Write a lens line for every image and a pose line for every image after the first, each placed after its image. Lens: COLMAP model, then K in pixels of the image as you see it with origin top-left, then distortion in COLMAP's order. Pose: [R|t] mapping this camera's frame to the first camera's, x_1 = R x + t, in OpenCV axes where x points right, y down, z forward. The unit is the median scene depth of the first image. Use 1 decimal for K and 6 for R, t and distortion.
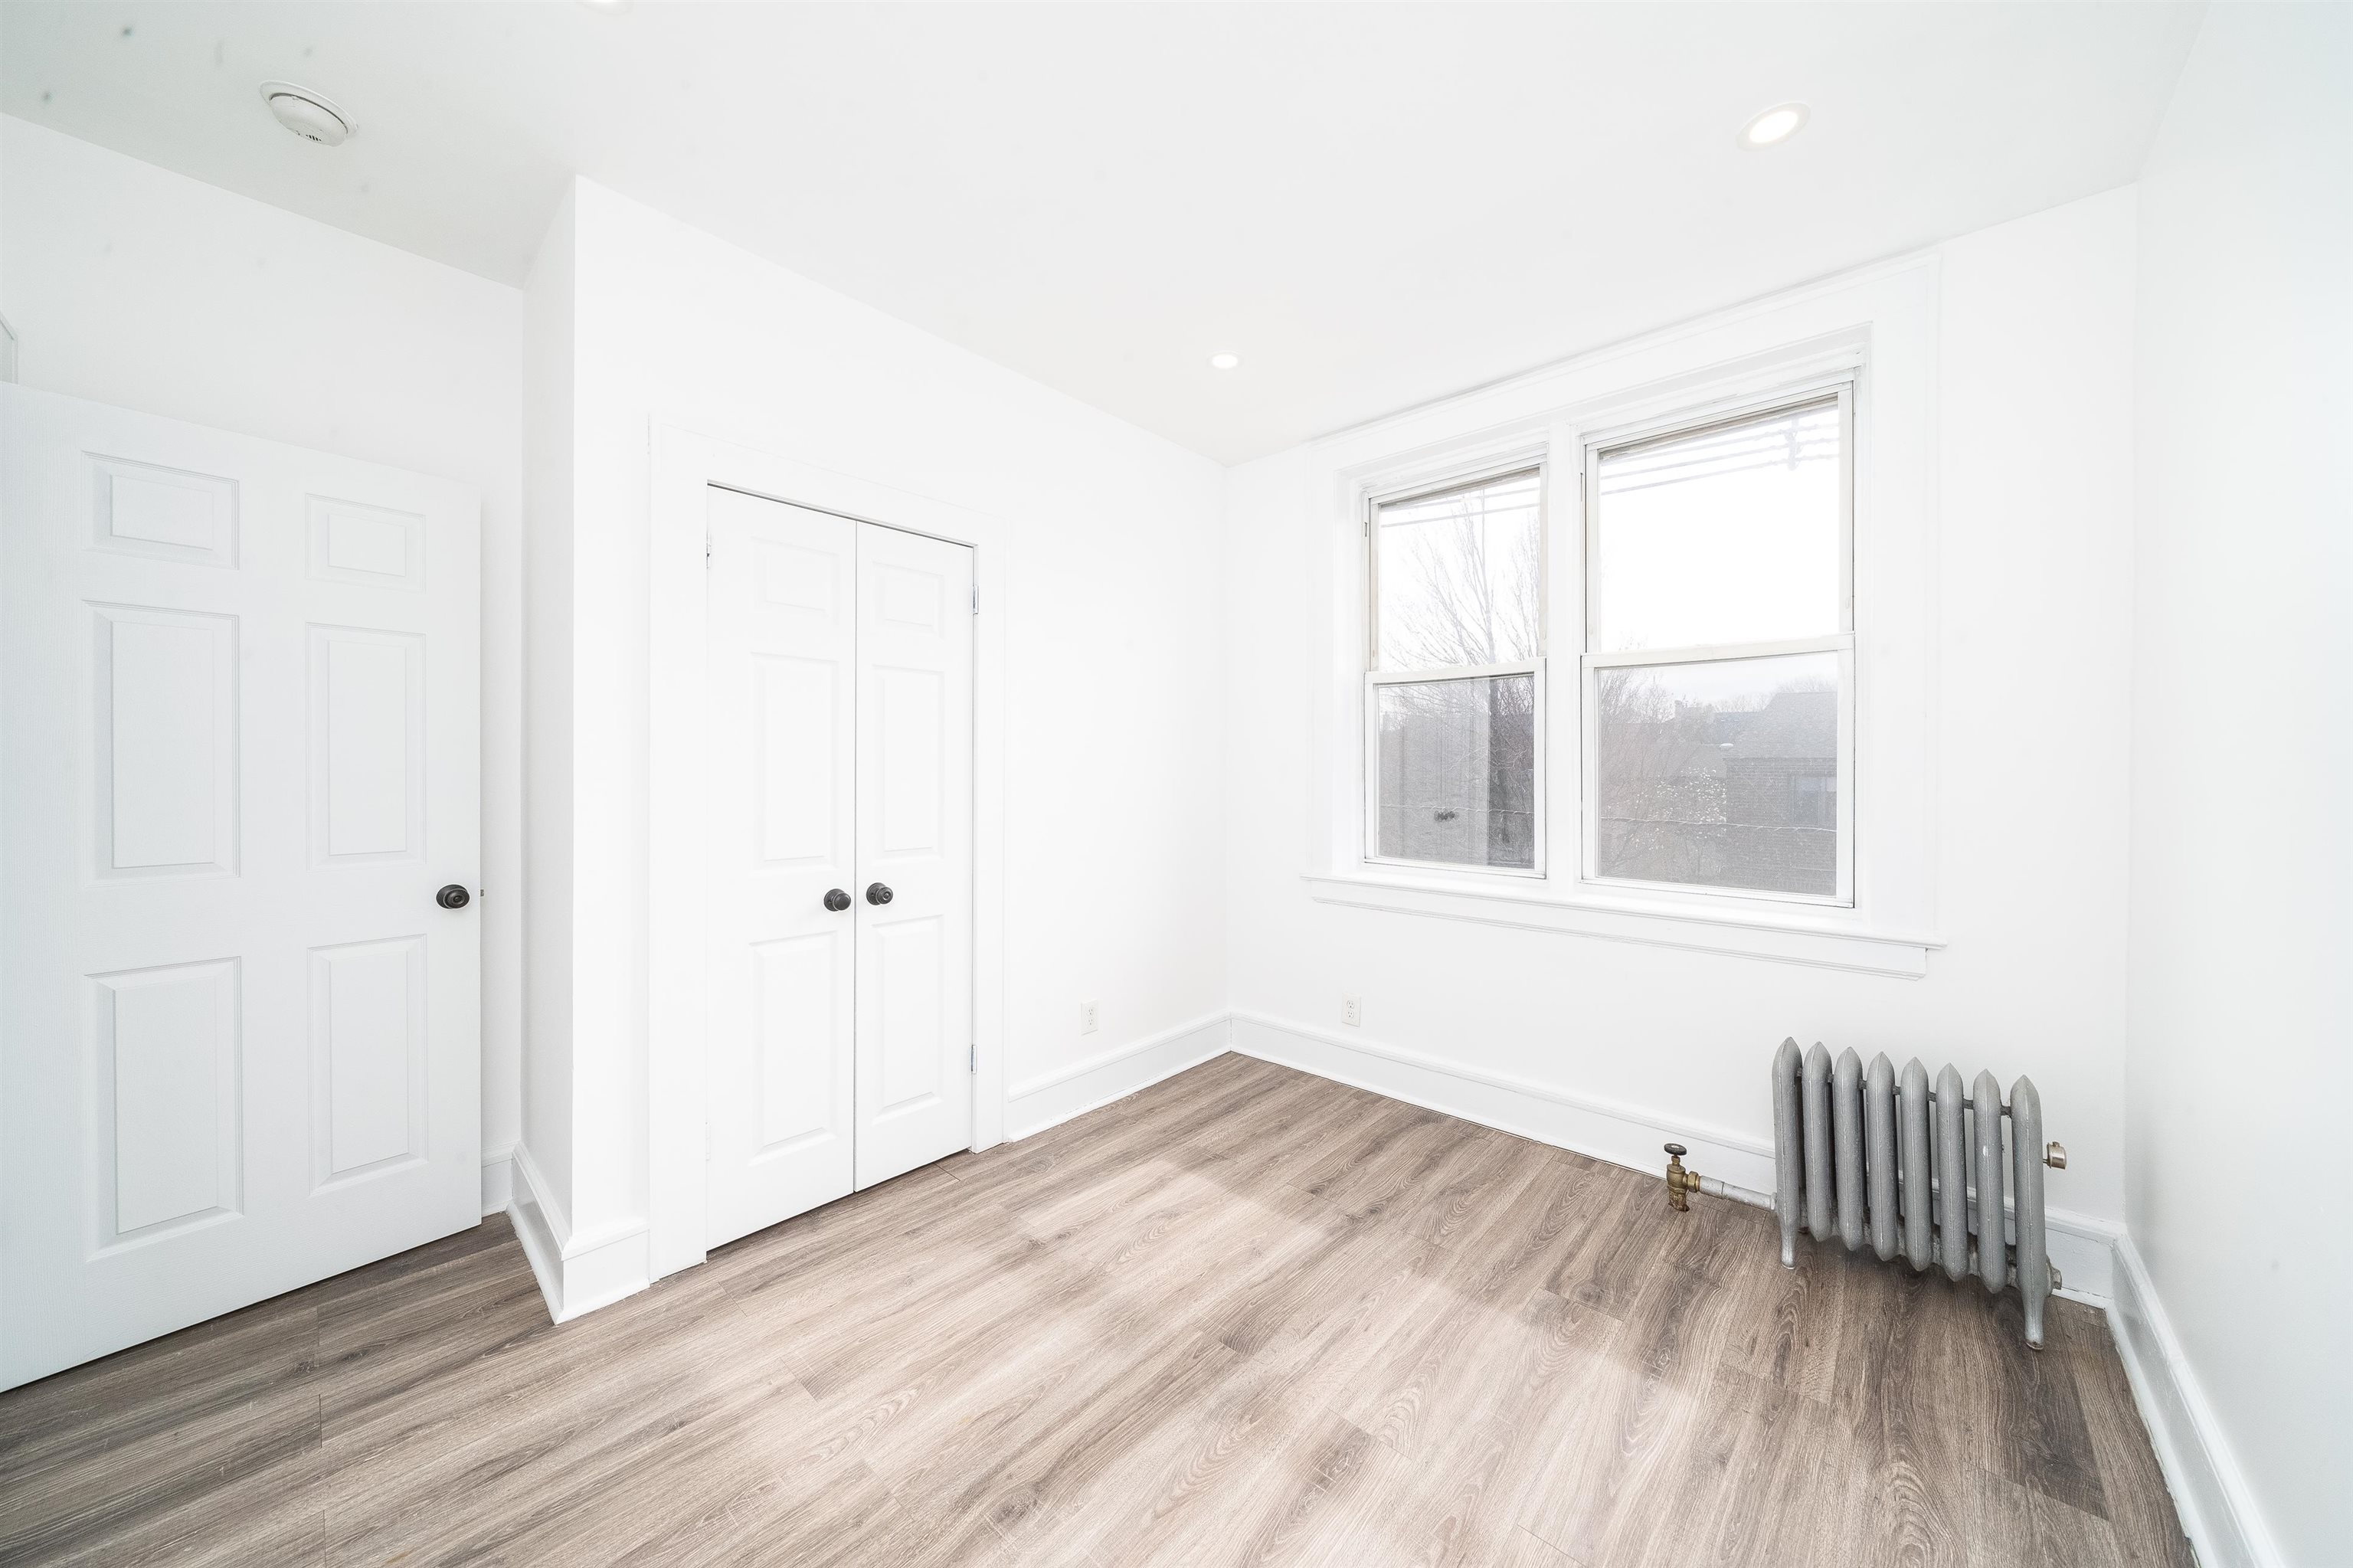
lens RADIAL K [[815.8, 0, 1170.8], [0, 815.8, 765.6], [0, 0, 1]] dist [-0.002445, -0.000316]
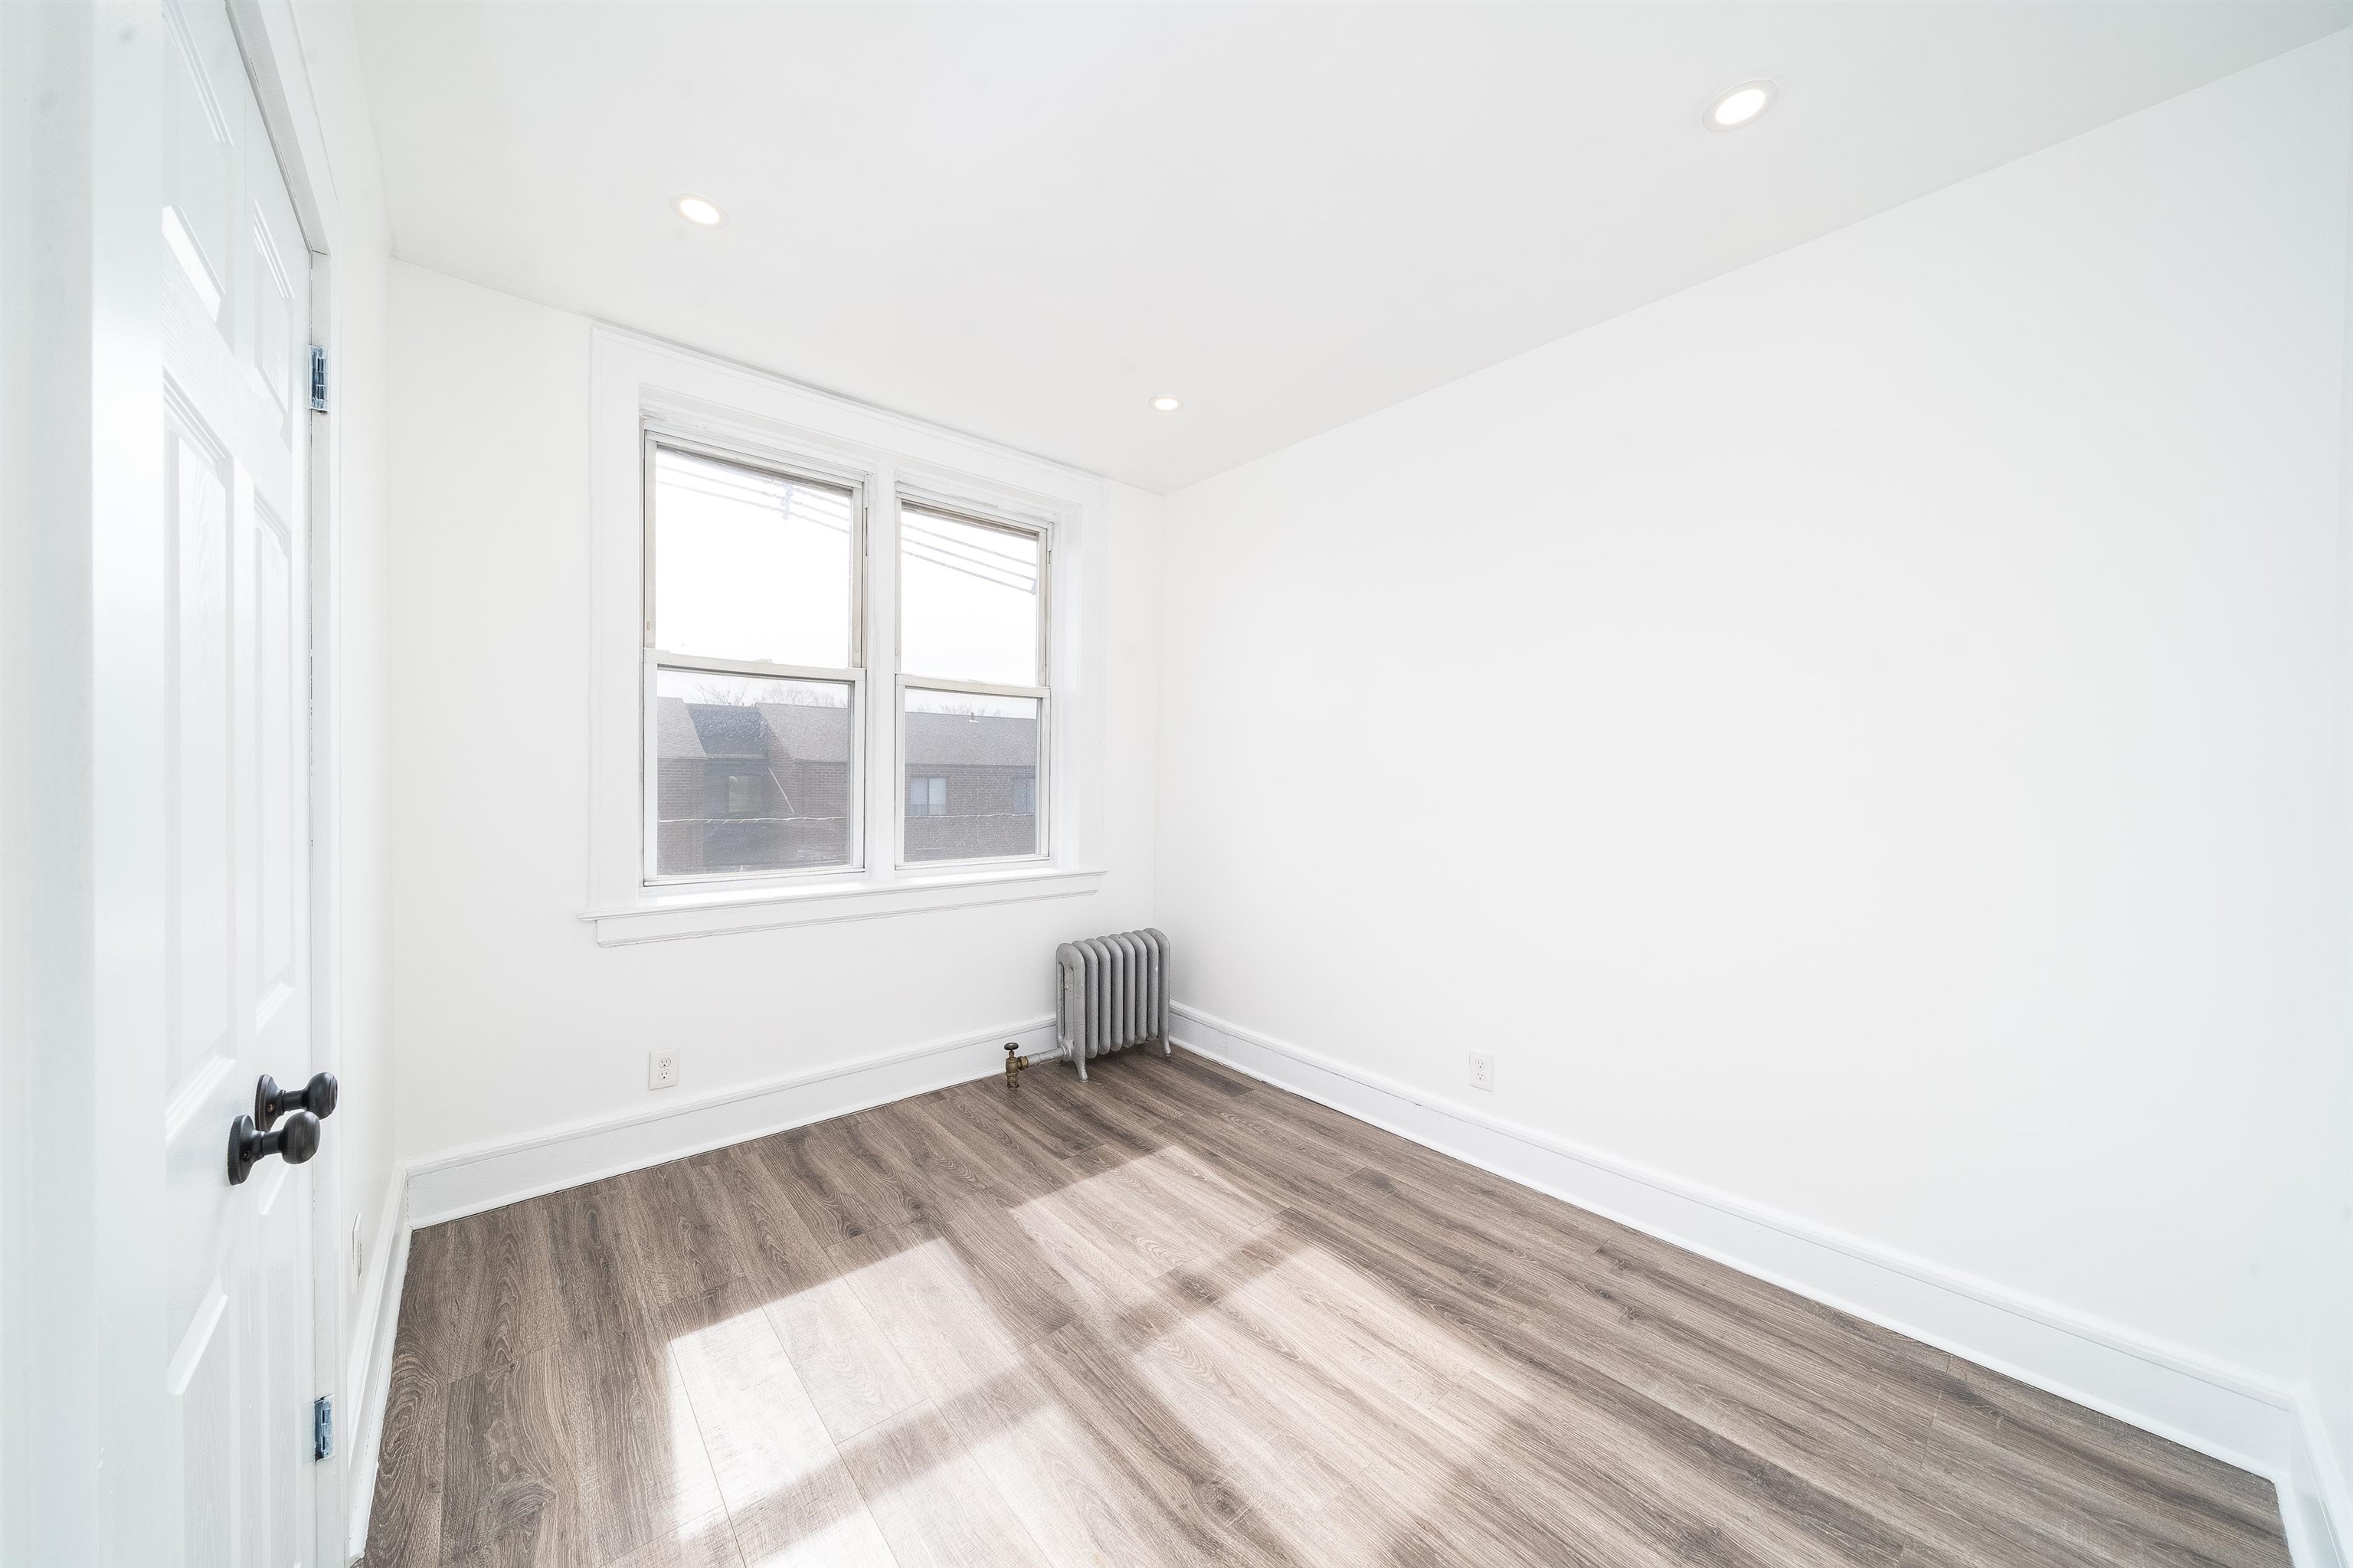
lens RADIAL K [[808.7, 0, 1185.3], [0, 808.7, 780.5], [0, 0, 1]] dist [-0.003413, -0.000214]
pose [[0.099405, -0.009320, 0.995003, -0.738772], [-0.013251, 0.999855, 0.010689, -0.001150], [-0.994959, -0.014247, 0.099267, 0.590201]]
